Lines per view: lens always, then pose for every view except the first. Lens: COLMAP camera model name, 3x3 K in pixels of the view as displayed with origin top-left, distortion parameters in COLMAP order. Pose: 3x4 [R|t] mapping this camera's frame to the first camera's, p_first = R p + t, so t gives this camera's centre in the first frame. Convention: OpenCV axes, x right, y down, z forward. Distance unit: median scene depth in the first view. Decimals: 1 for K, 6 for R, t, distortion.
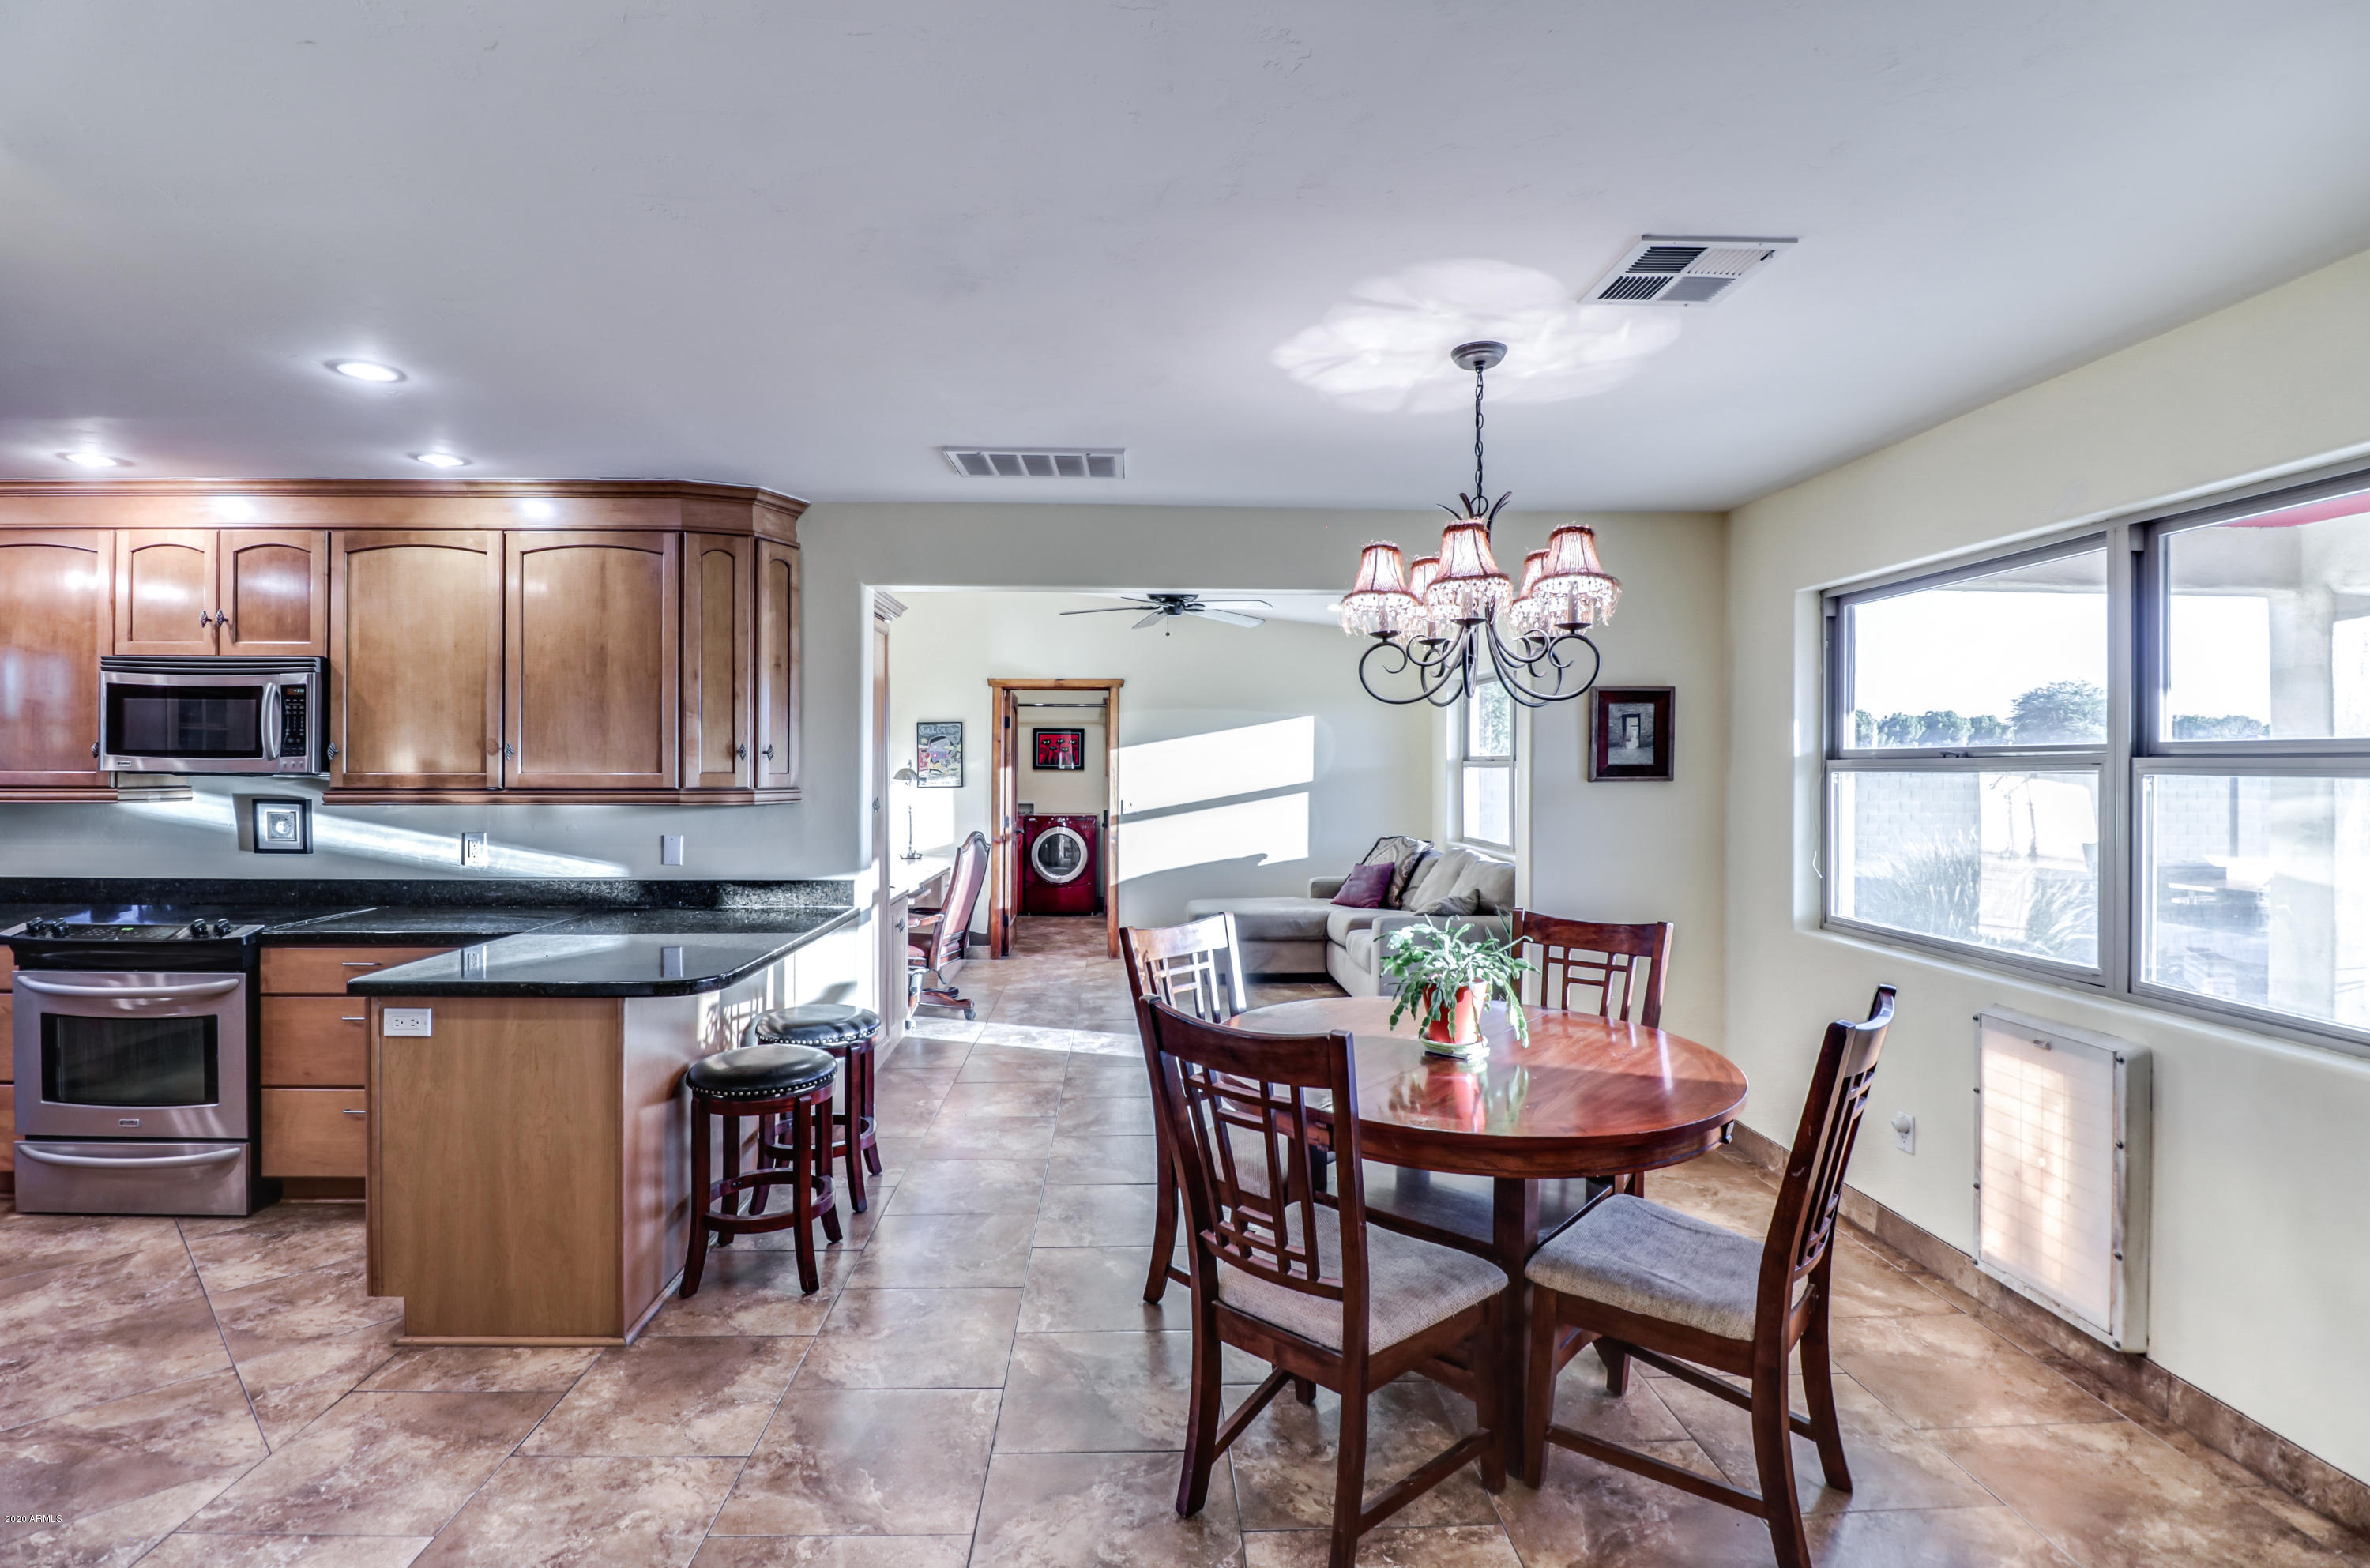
lens RADIAL K [[1125.3, 0, 1167.8], [0, 1125.3, 762.7], [0, 0, 1]] dist [-0.001861, -0.014658]
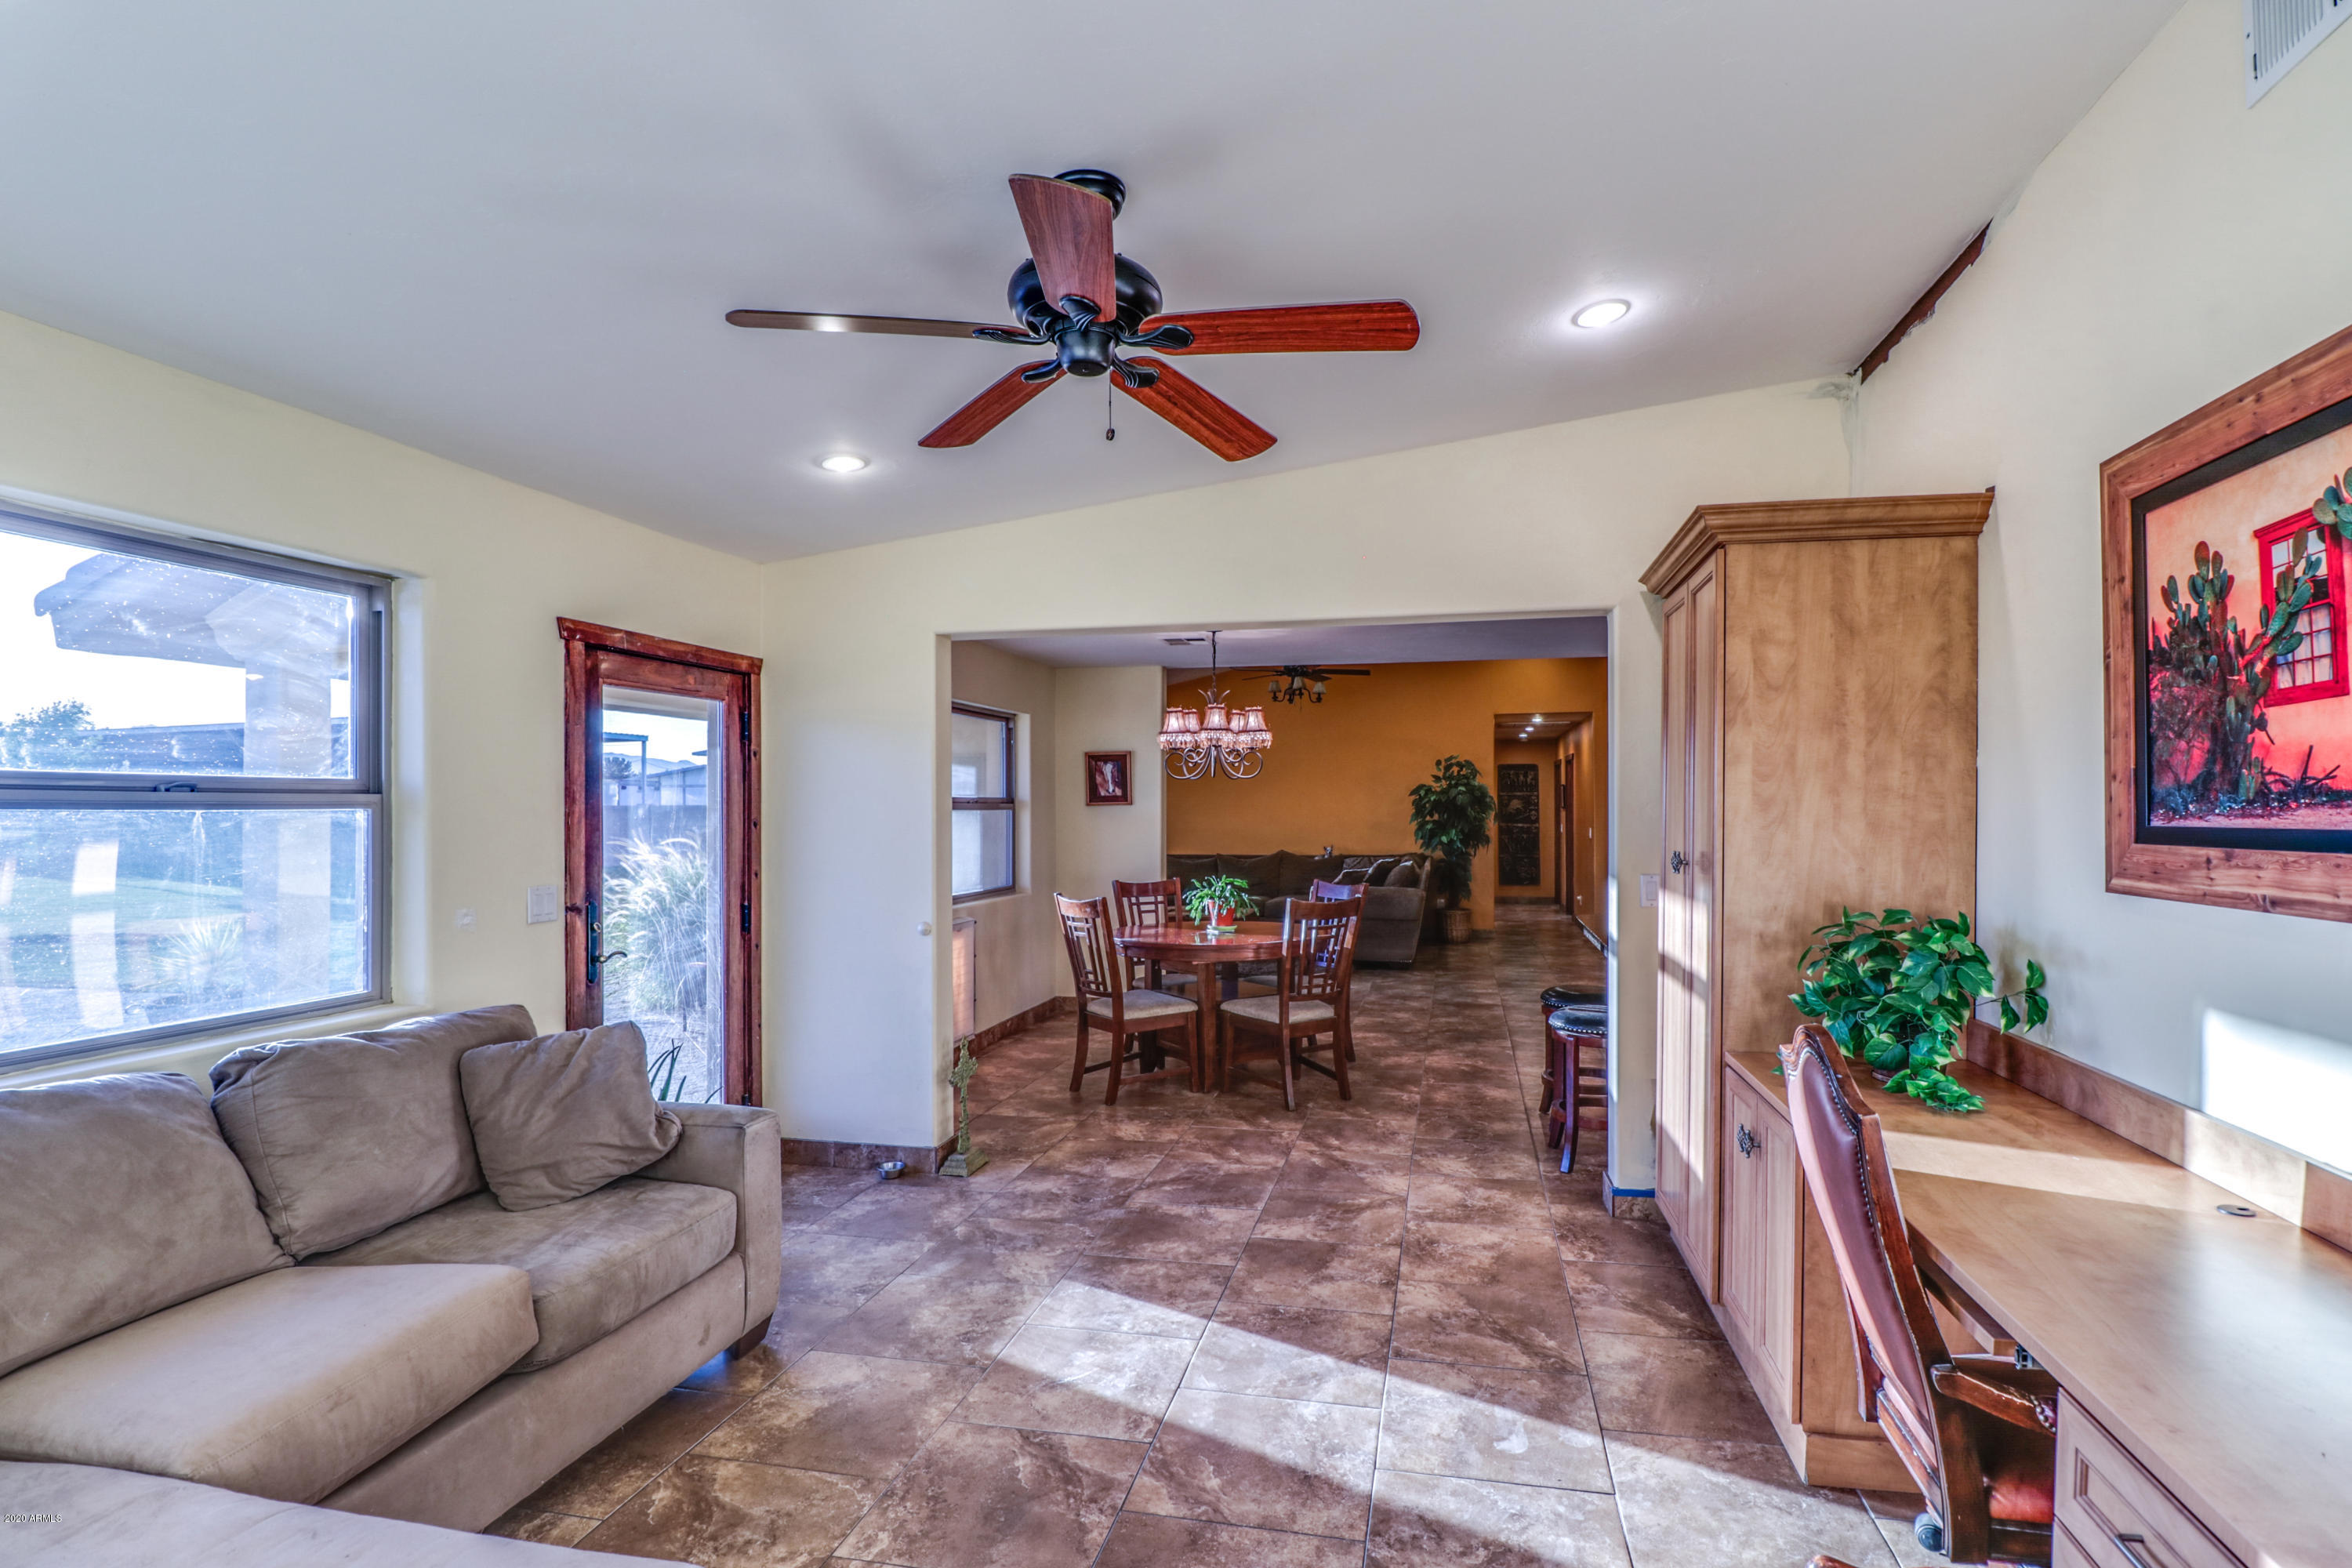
lens RADIAL K [[1132.2, 0, 1176.0], [0, 1132.2, 784.0], [0, 0, 1]] dist [-0.001045, -0.000182]
pose [[-0.961894, 0.007651, 0.273315, -0.264356], [0.000748, 0.999678, -0.025354, 0.016200], [-0.273421, -0.024183, -0.961590, 3.040668]]
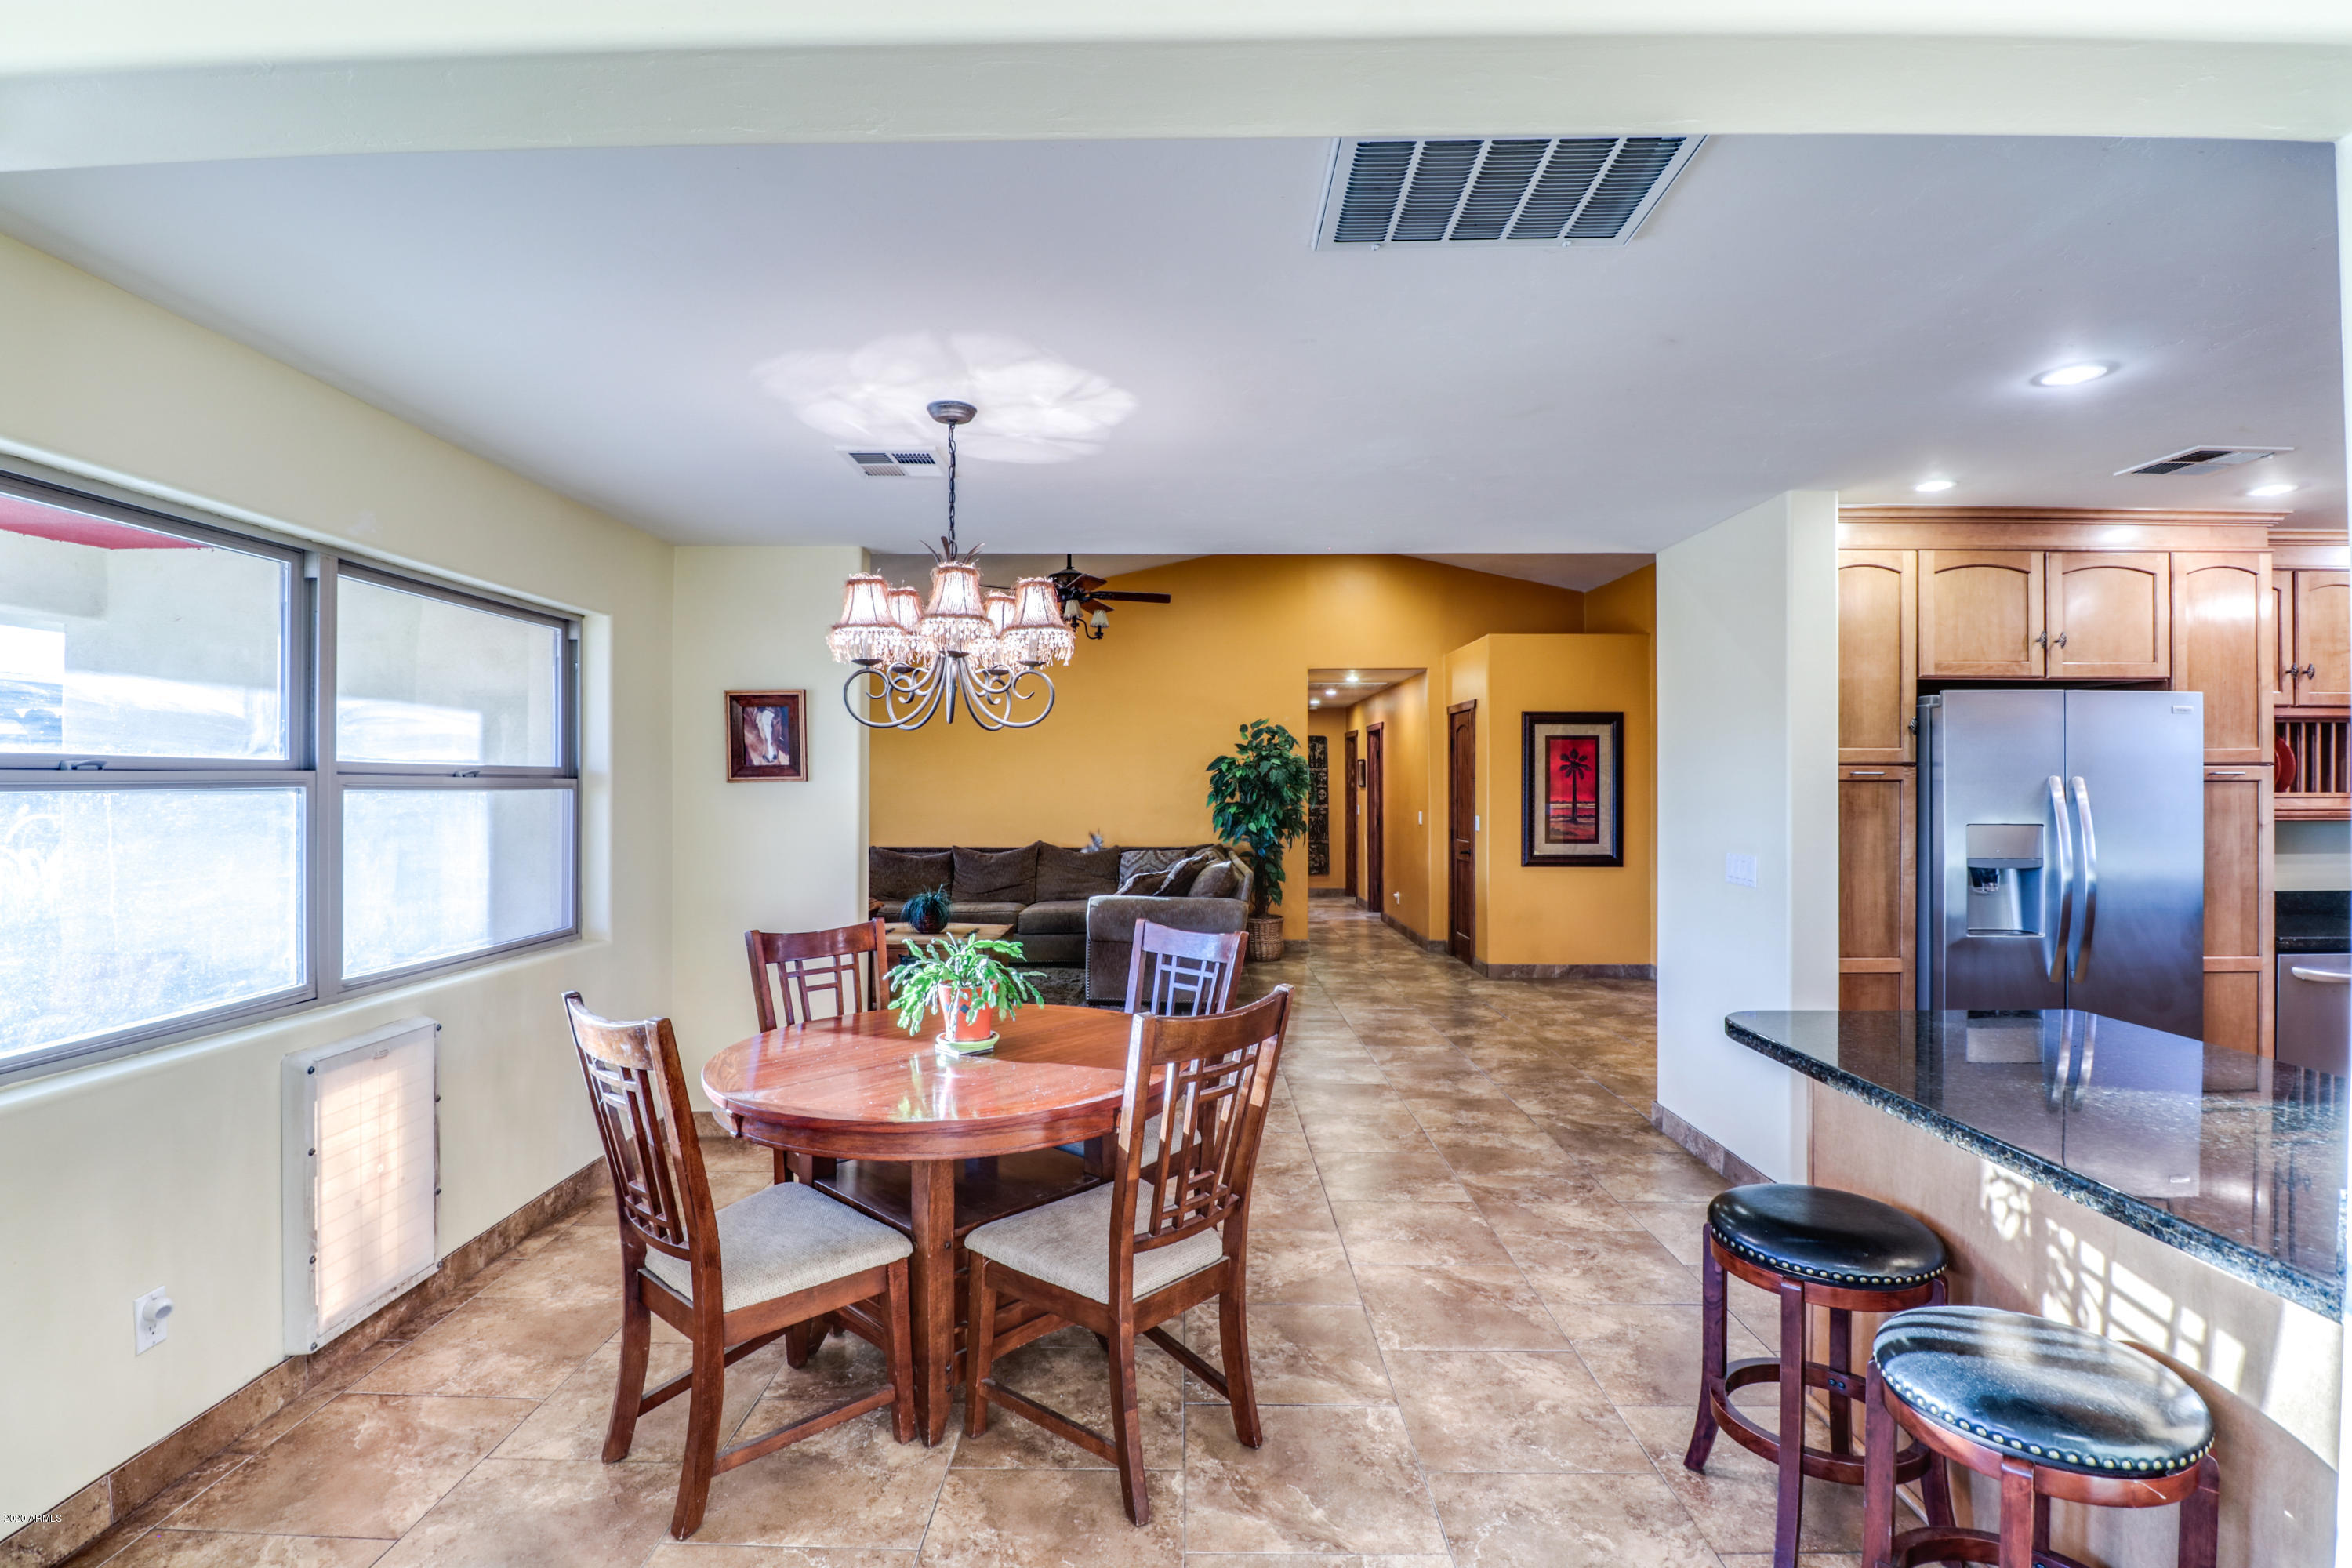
lens RADIAL K [[1100.6, 0, 1176.0], [0, 1100.6, 784.0], [0, 0, 1]] dist [-0.015846, -0.000015]
pose [[-0.999262, -0.002055, 0.038367, 0.013362], [-0.002220, 0.999988, -0.004258, 0.006508], [-0.038358, -0.004340, -0.999255, 1.935712]]
